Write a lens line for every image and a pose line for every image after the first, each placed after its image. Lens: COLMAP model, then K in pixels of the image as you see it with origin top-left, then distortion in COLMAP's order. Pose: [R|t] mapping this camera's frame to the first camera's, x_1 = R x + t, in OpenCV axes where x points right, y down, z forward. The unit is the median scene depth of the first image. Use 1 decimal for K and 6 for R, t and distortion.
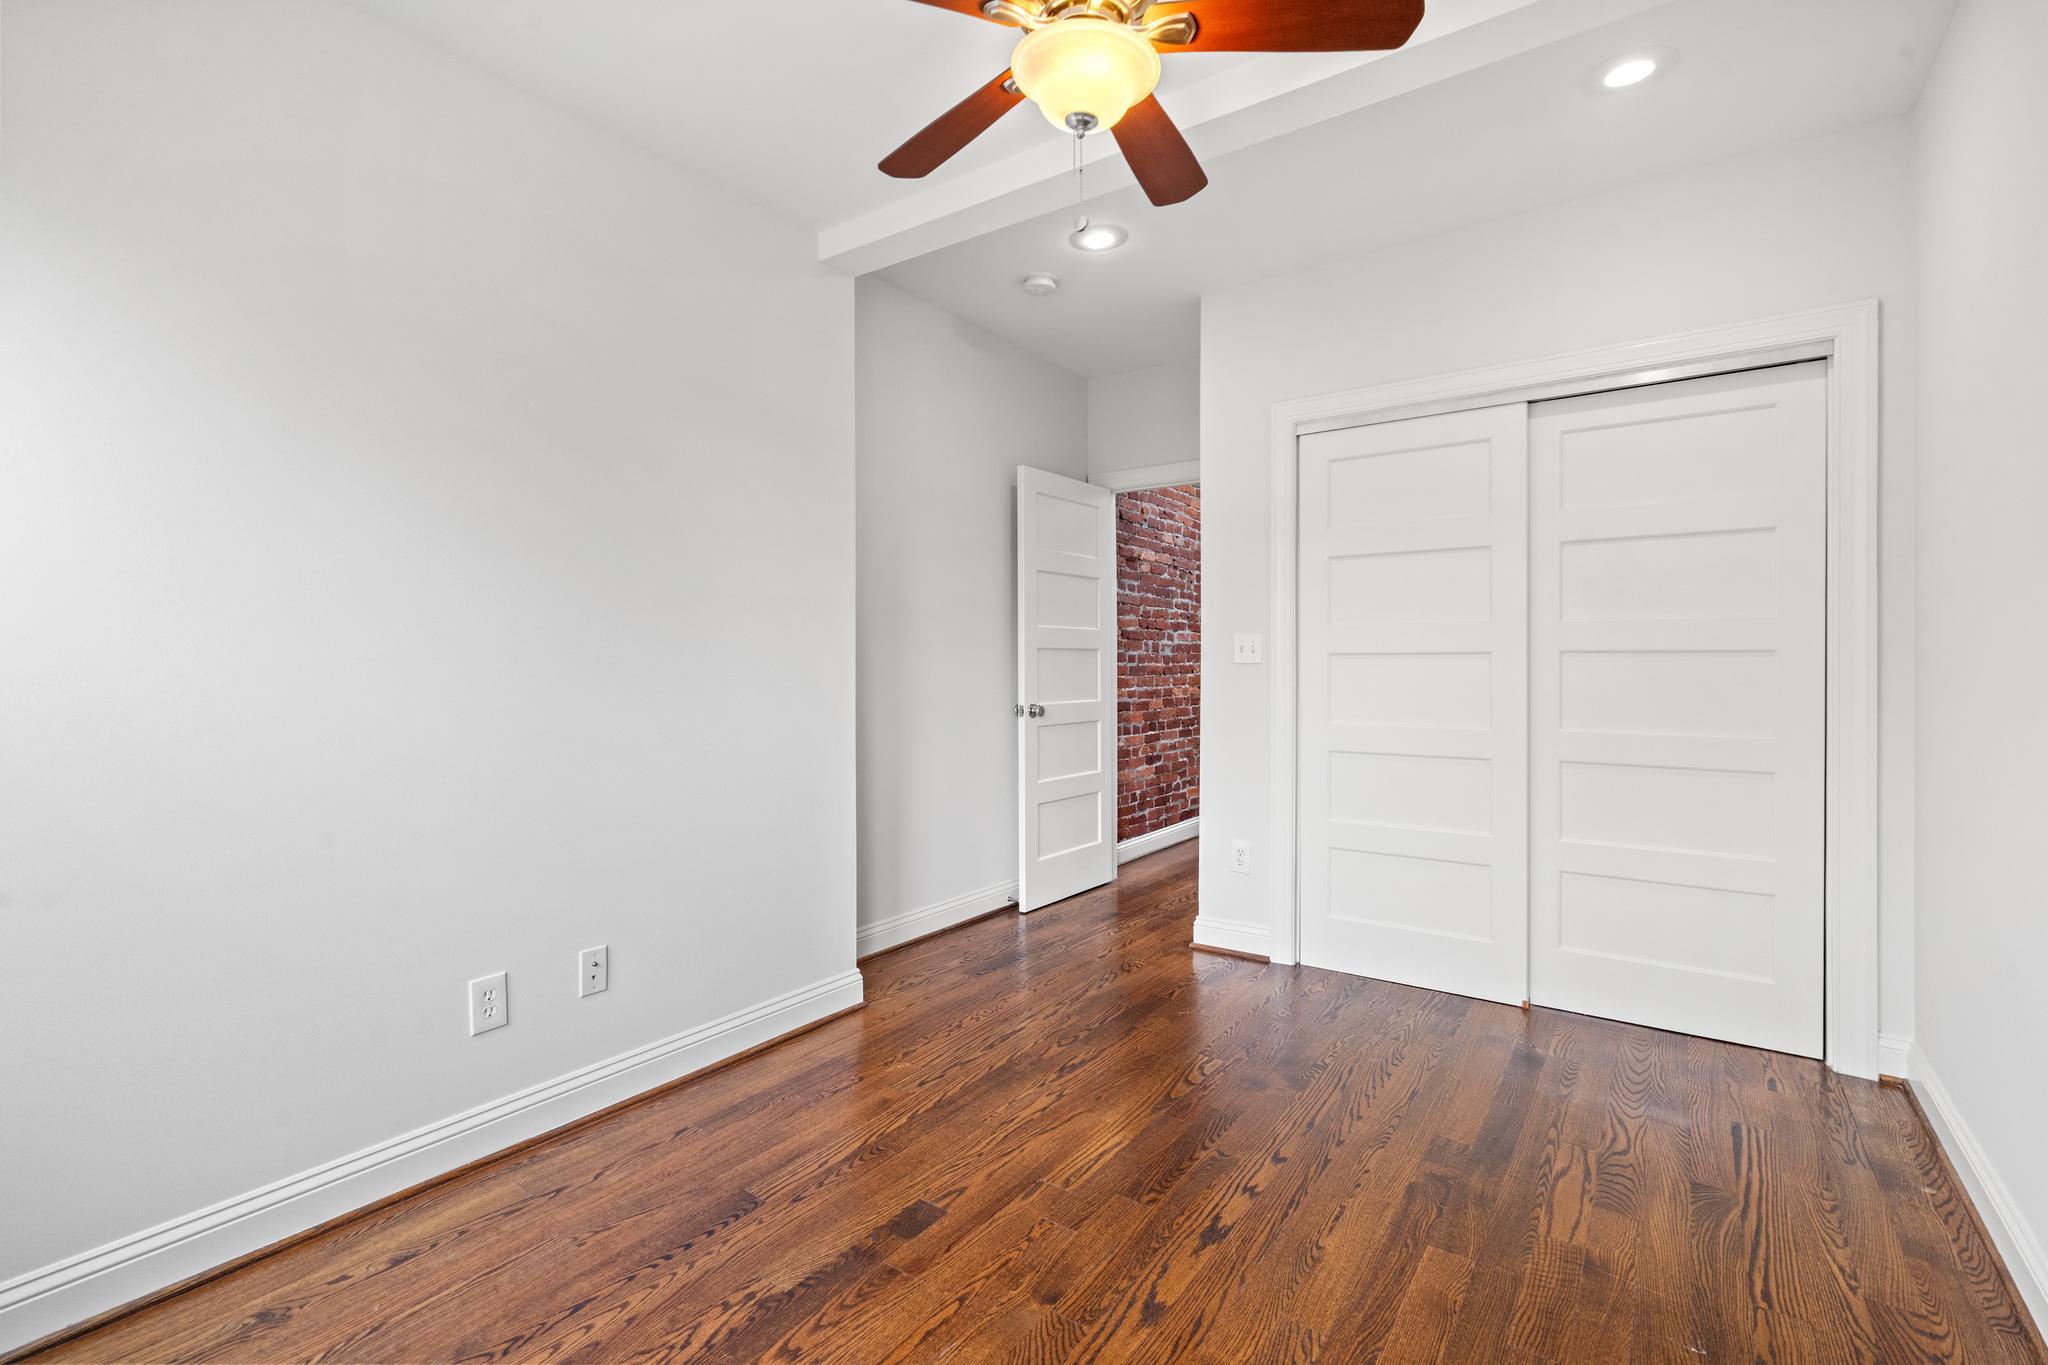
lens RADIAL K [[927.9, 0, 1003.5], [0, 927.9, 676.0], [0, 0, 1]] dist [-0.004974, 0.000040]
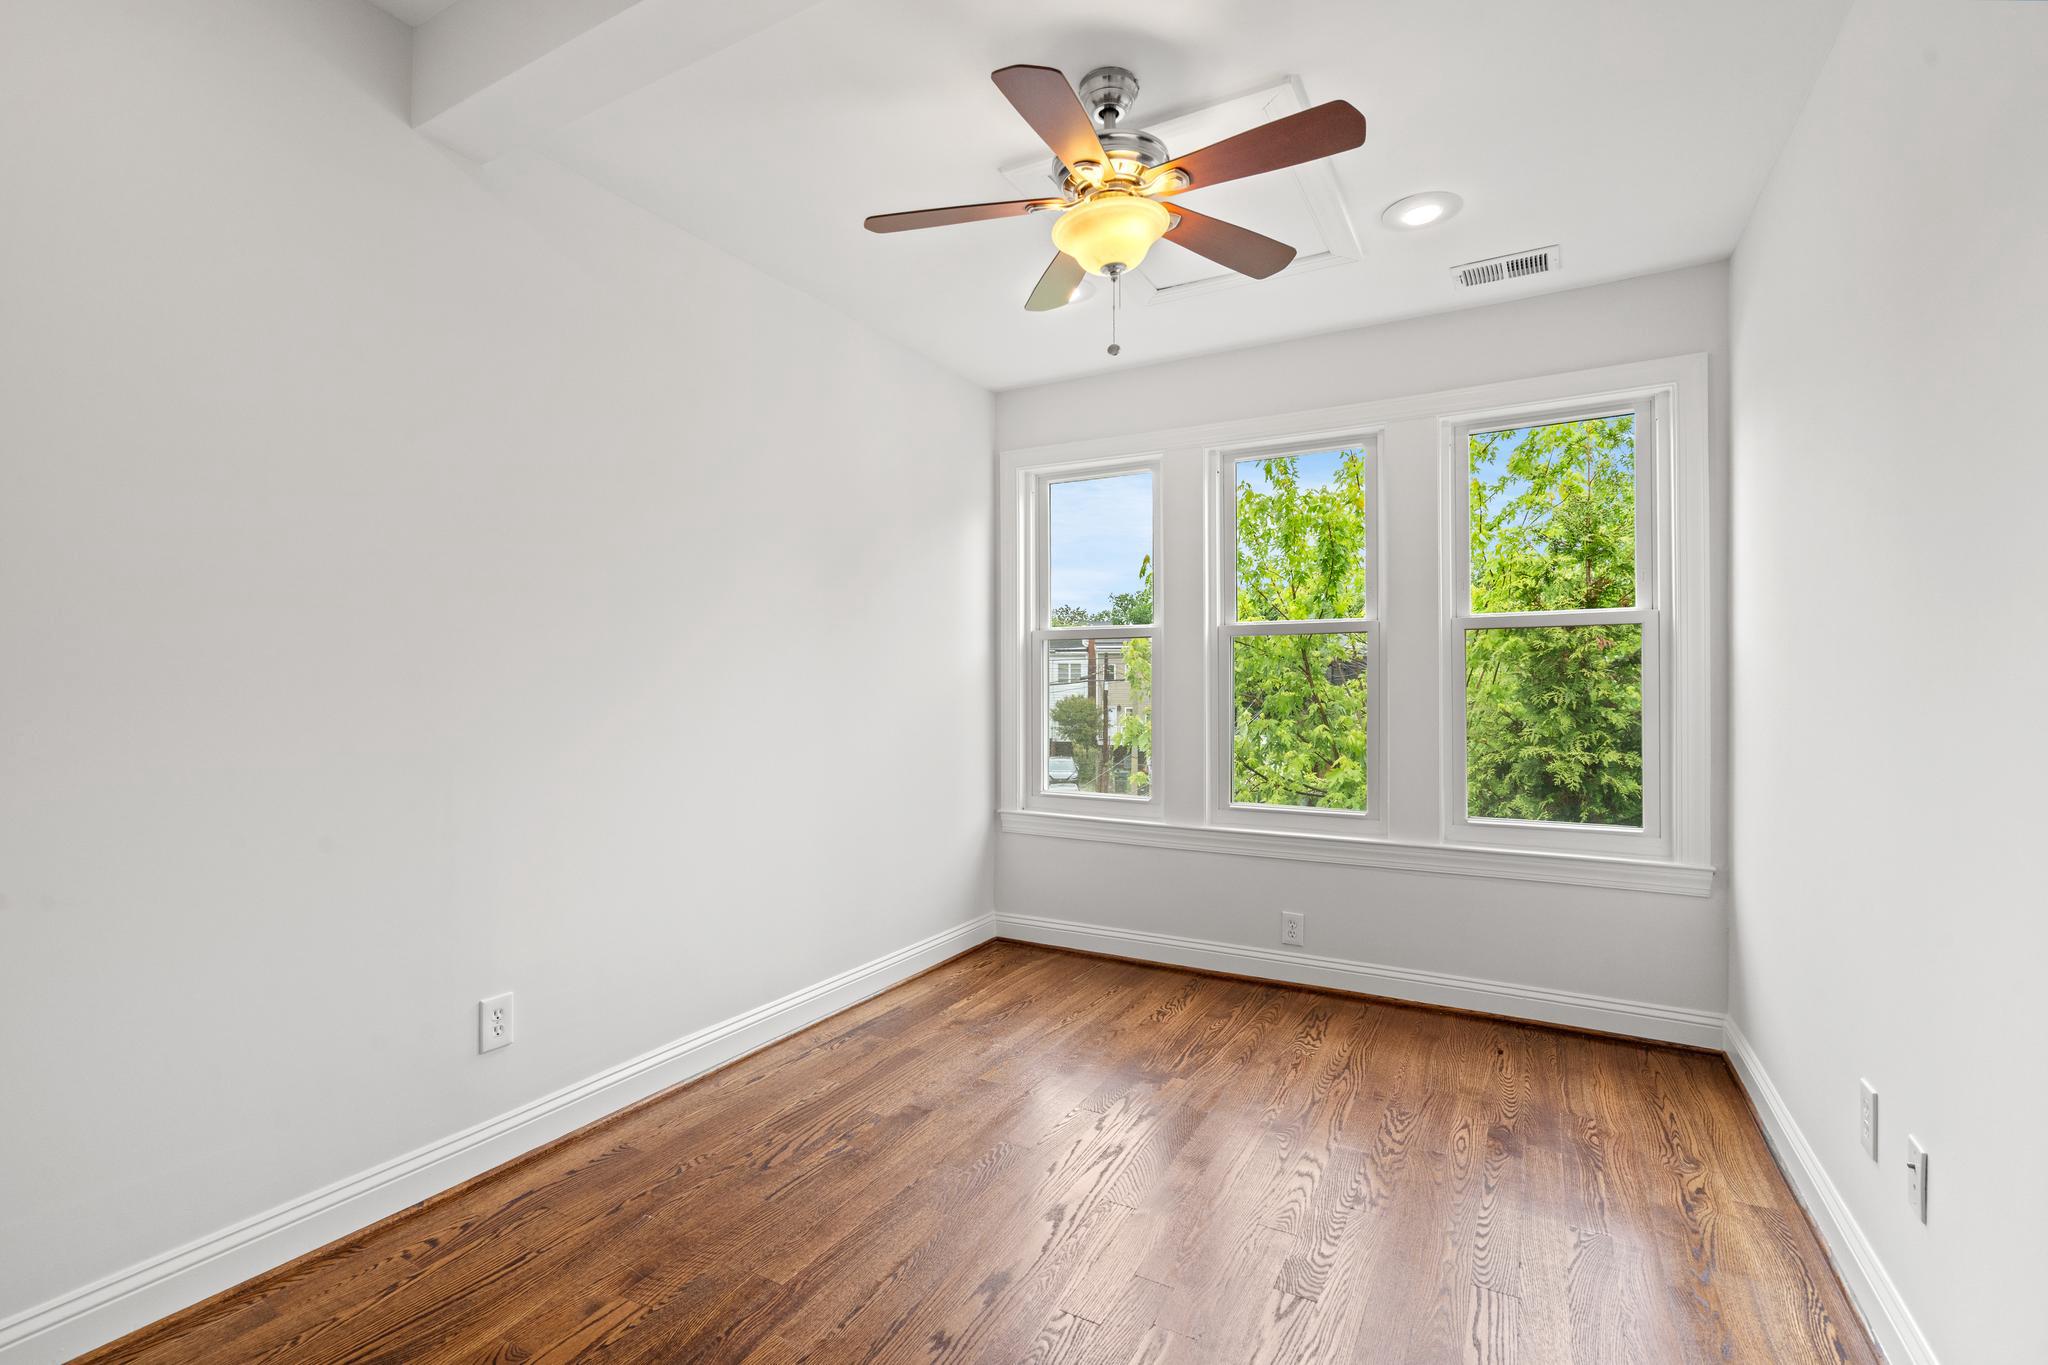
lens RADIAL K [[884.2, 0, 1024.0], [0, 884.2, 682.5], [0, 0, 1]] dist [-0.001668, -0.000050]
pose [[-0.990276, -0.003250, -0.139076, 0.252192], [-0.003760, 0.999987, 0.003404, -0.025966], [0.139064, 0.003894, -0.990276, 1.473295]]
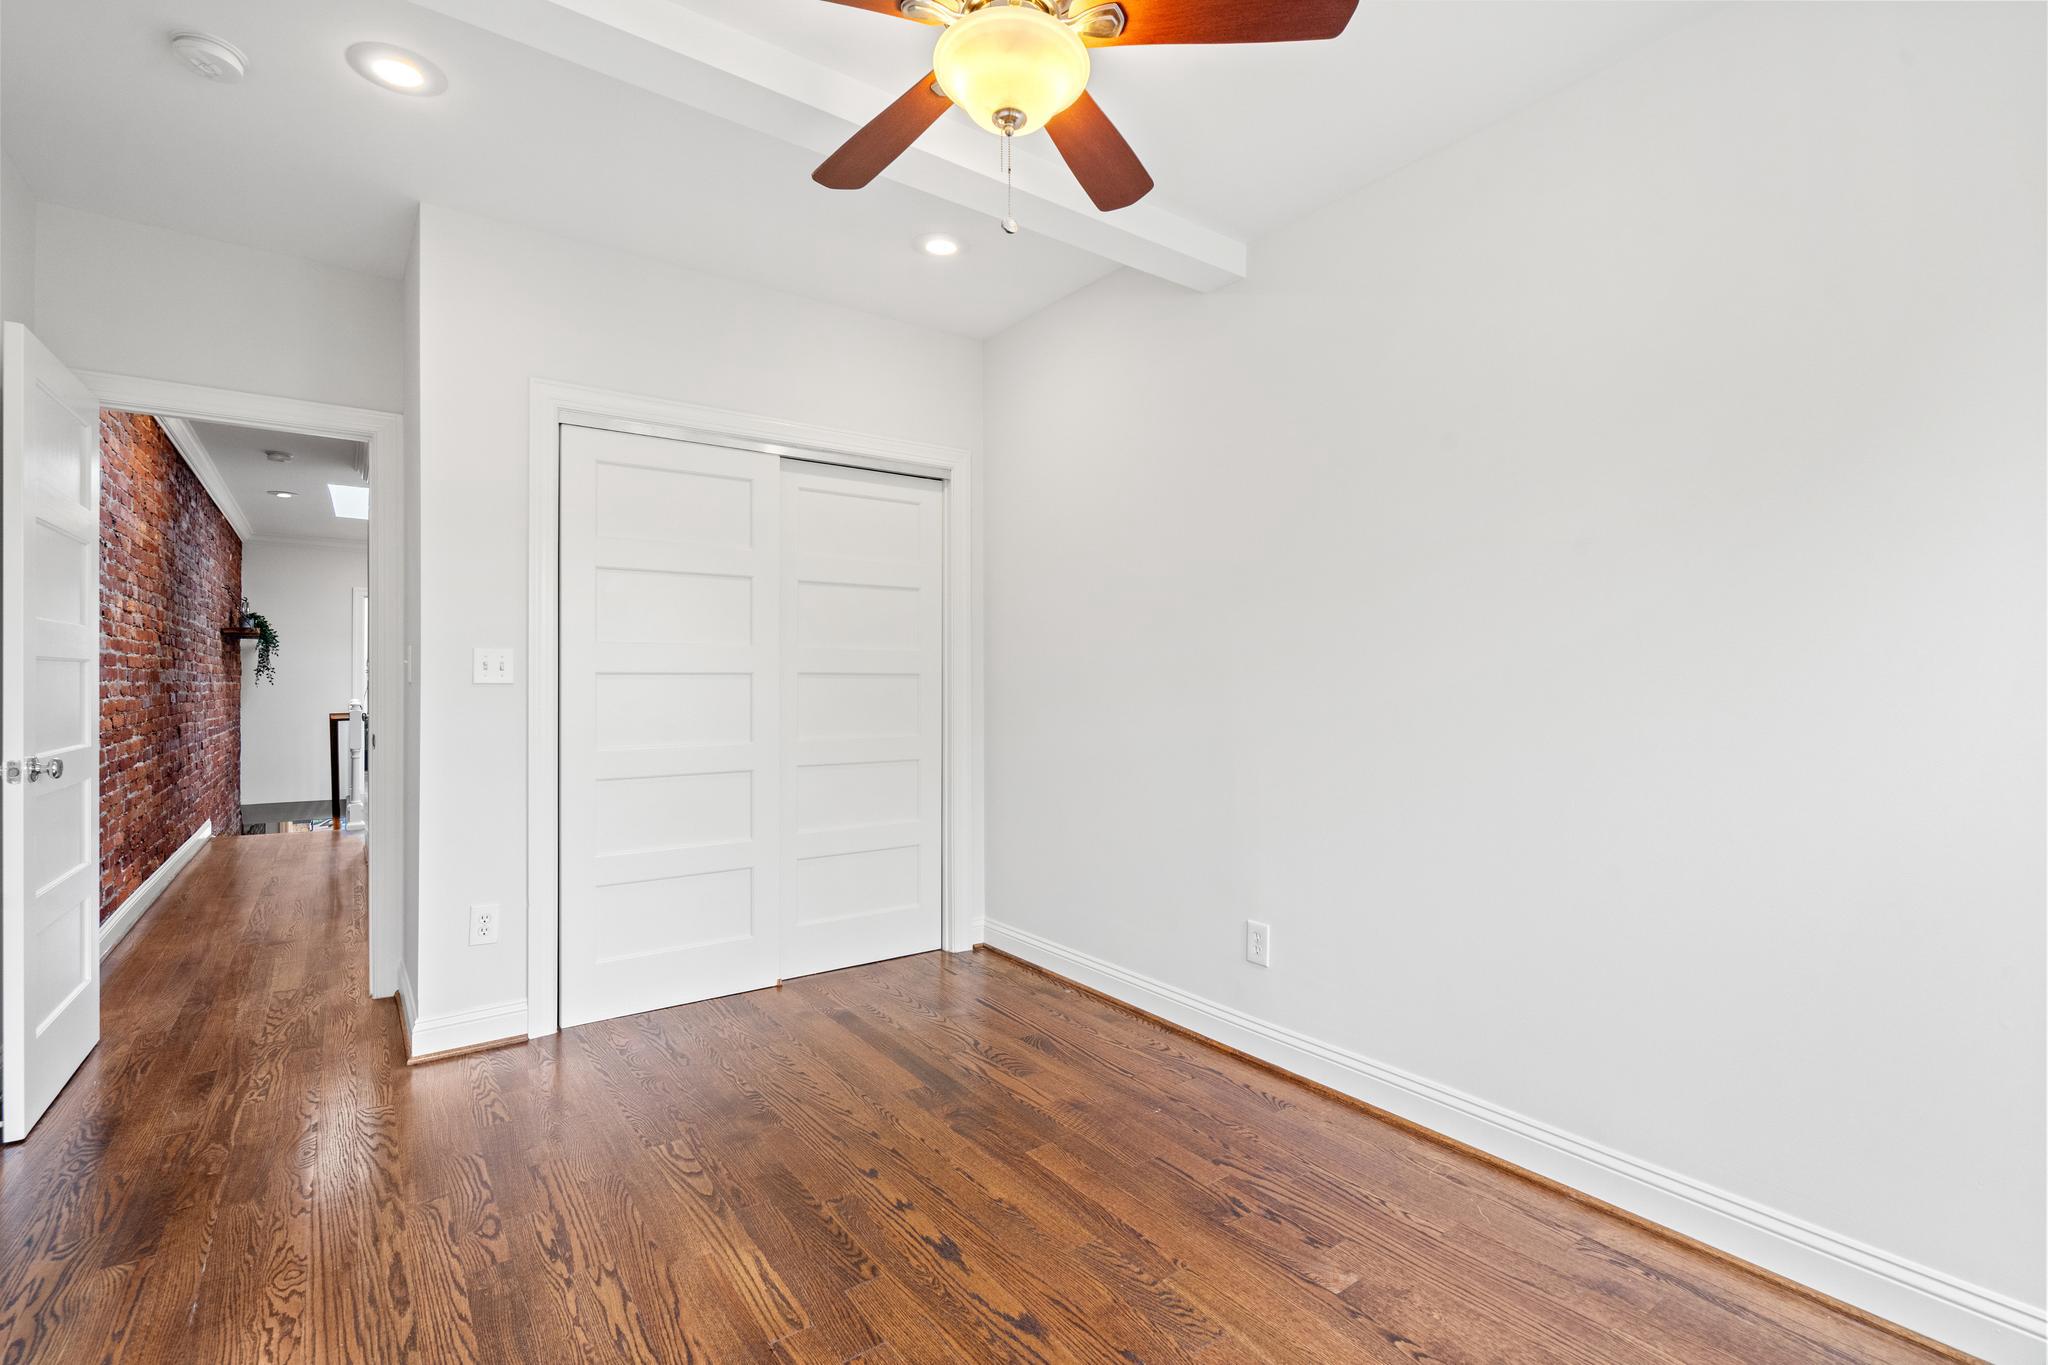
lens RADIAL K [[927.9, 0, 1003.5], [0, 927.9, 676.0], [0, 0, 1]] dist [-0.004974, 0.000040]
pose [[0.299153, 0.005496, 0.954189, -0.551836], [0.013320, 0.999862, -0.009935, -0.008714], [-0.954112, 0.015682, 0.299038, 0.482721]]
